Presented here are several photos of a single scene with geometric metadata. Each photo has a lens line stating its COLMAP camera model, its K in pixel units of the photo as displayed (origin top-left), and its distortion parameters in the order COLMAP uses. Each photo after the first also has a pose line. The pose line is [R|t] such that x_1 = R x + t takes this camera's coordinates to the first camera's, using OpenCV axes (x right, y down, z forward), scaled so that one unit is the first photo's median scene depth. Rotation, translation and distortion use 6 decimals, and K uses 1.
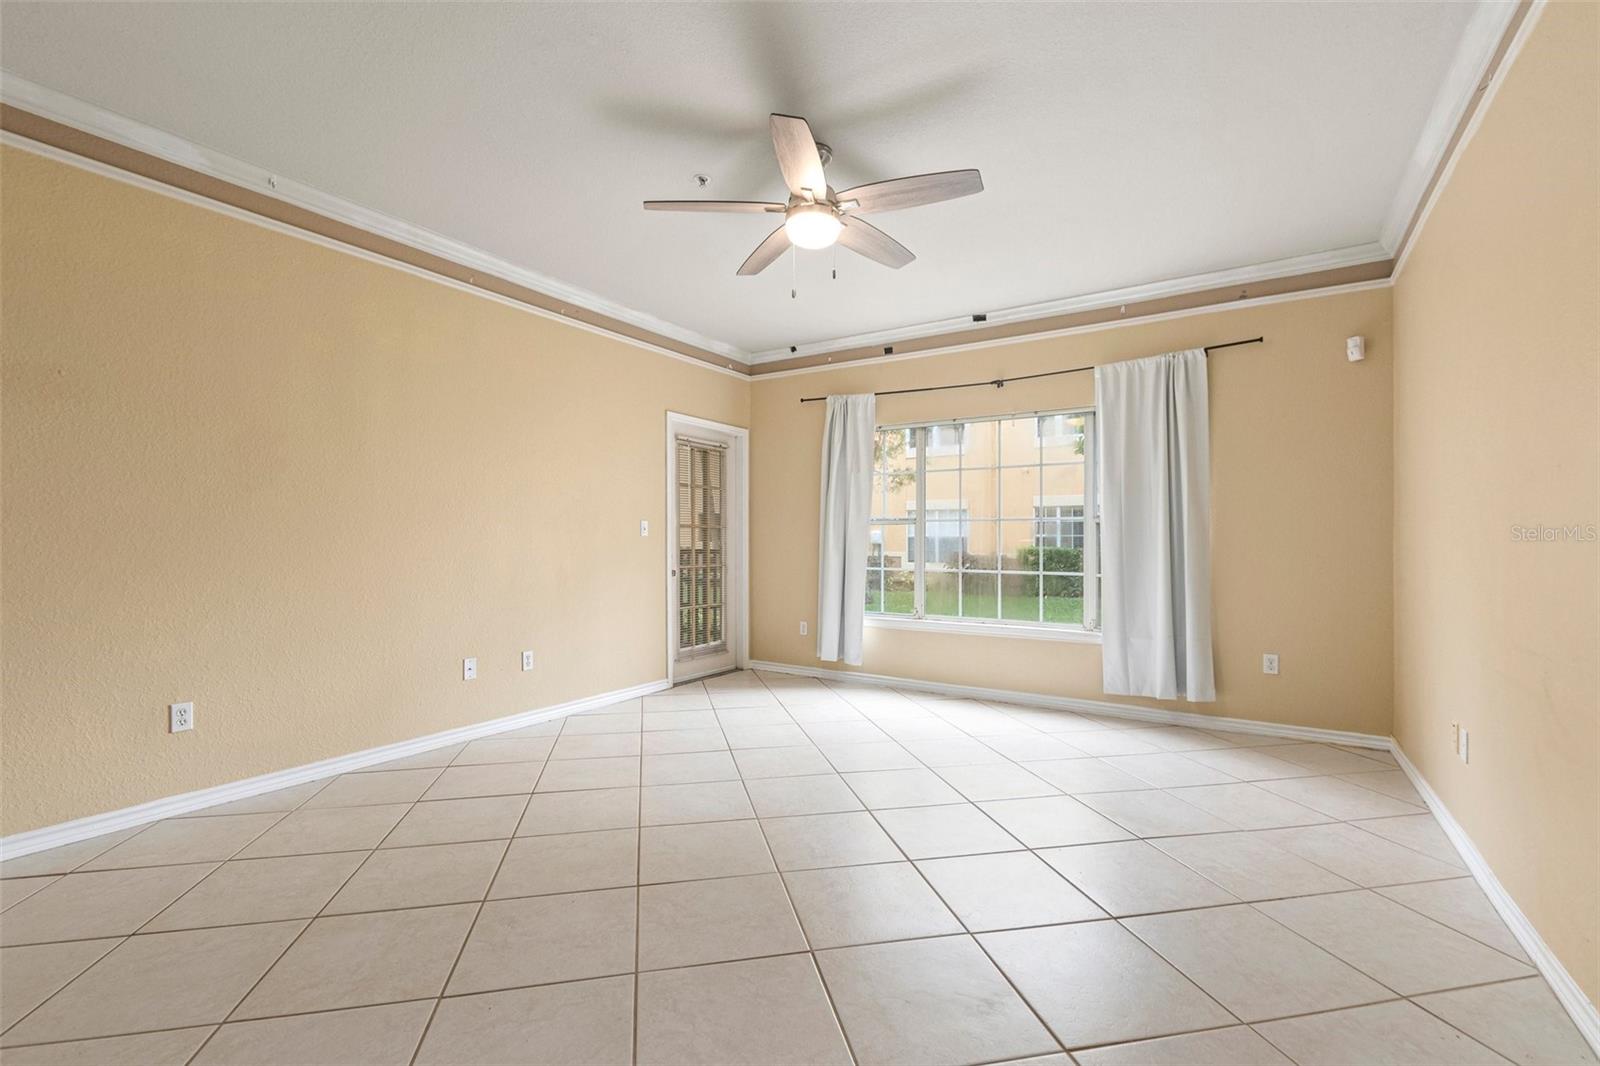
lens RADIAL K [[700.6, 0, 797.4], [0, 700.6, 531.4], [0, 0, 1]] dist [0.012681, -0.003212]
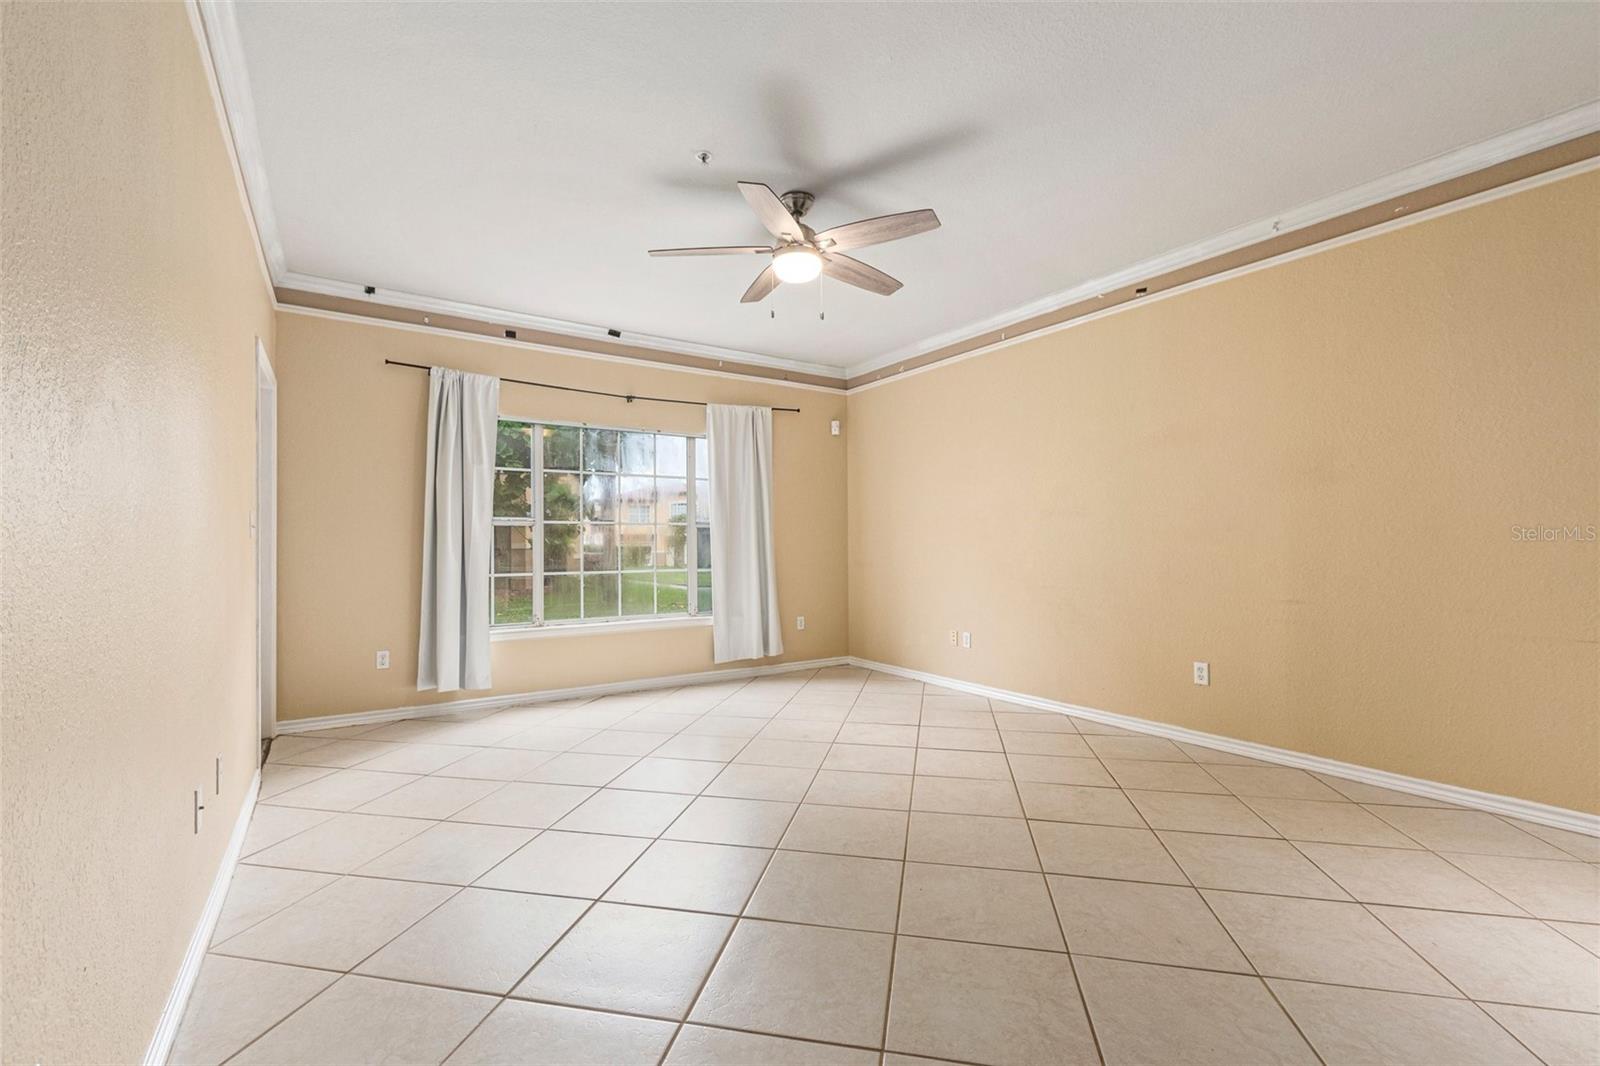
lens RADIAL K [[700.6, 0, 785.5], [0, 700.6, 524.2], [0, 0, 1]] dist [0.012681, -0.003212]
pose [[0.408565, 0.020396, 0.912501, -0.604790], [-0.008758, 0.999792, -0.018426, 0.001410], [-0.912687, -0.000464, 0.408658, 0.336441]]
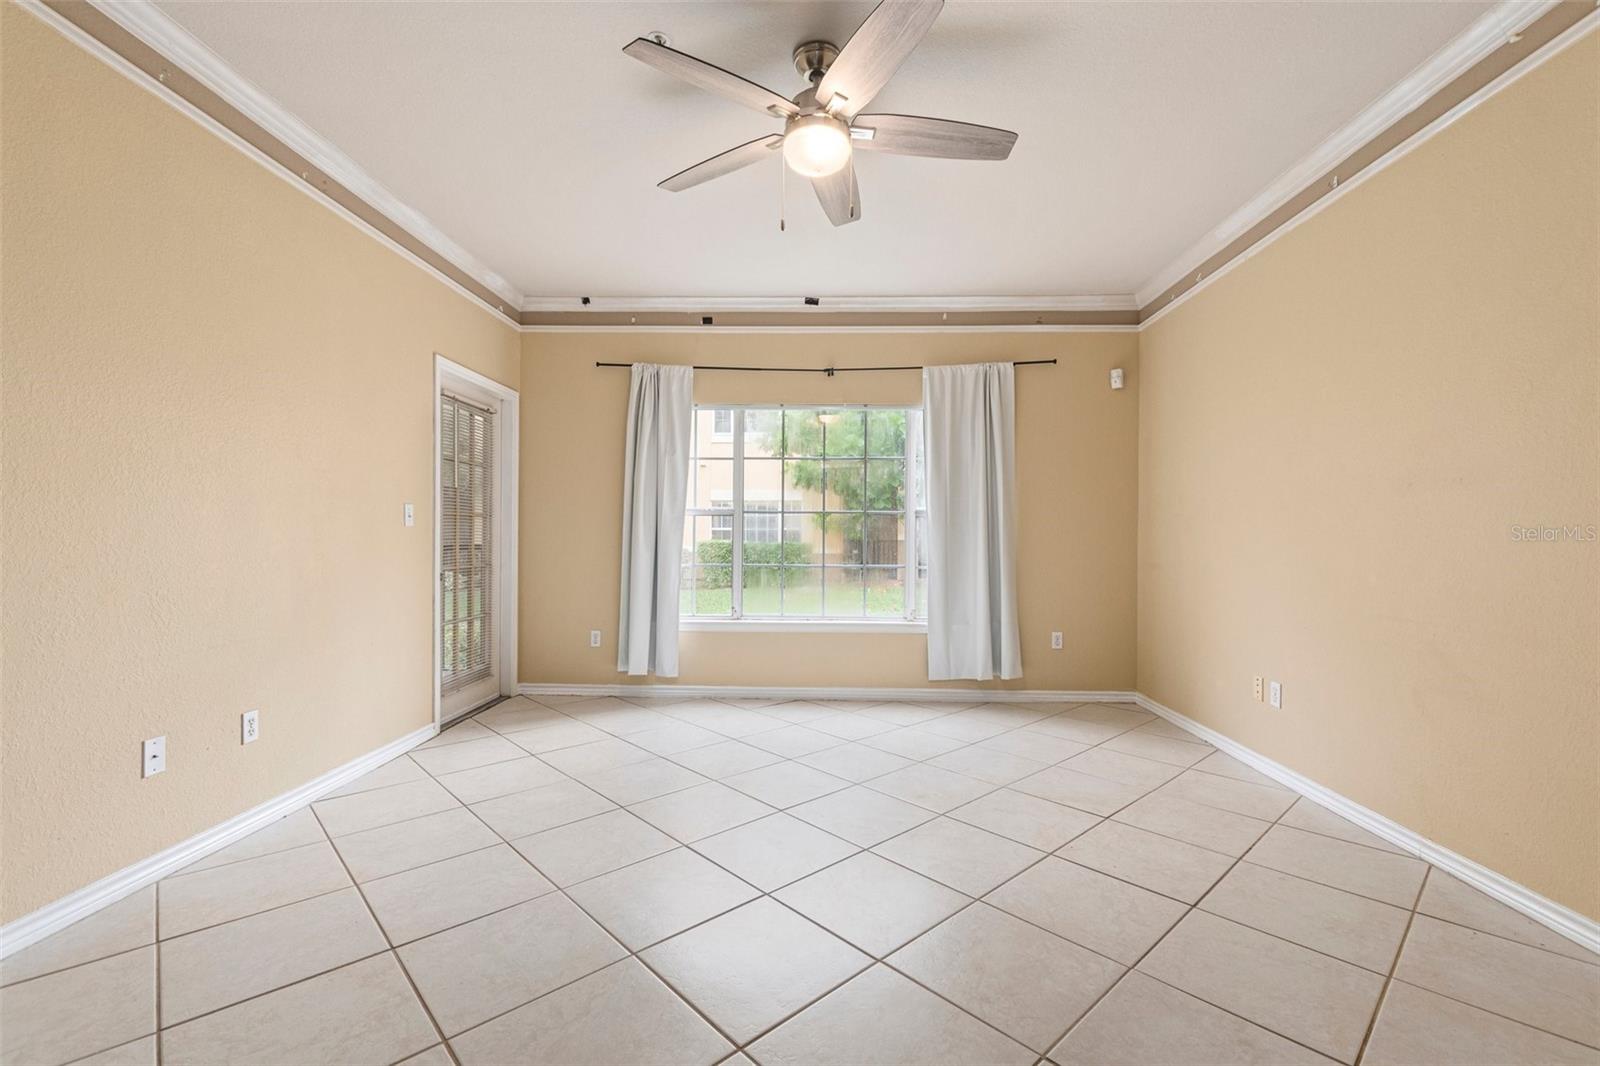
lens RADIAL K [[700.6, 0, 795.8], [0, 700.6, 529.3], [0, 0, 1]] dist [0.012681, -0.003212]
pose [[0.856516, 0.005806, 0.516088, -0.251736], [-0.010648, 0.999923, 0.006422, 0.000844], [-0.516011, -0.010996, 0.856511, 0.189570]]
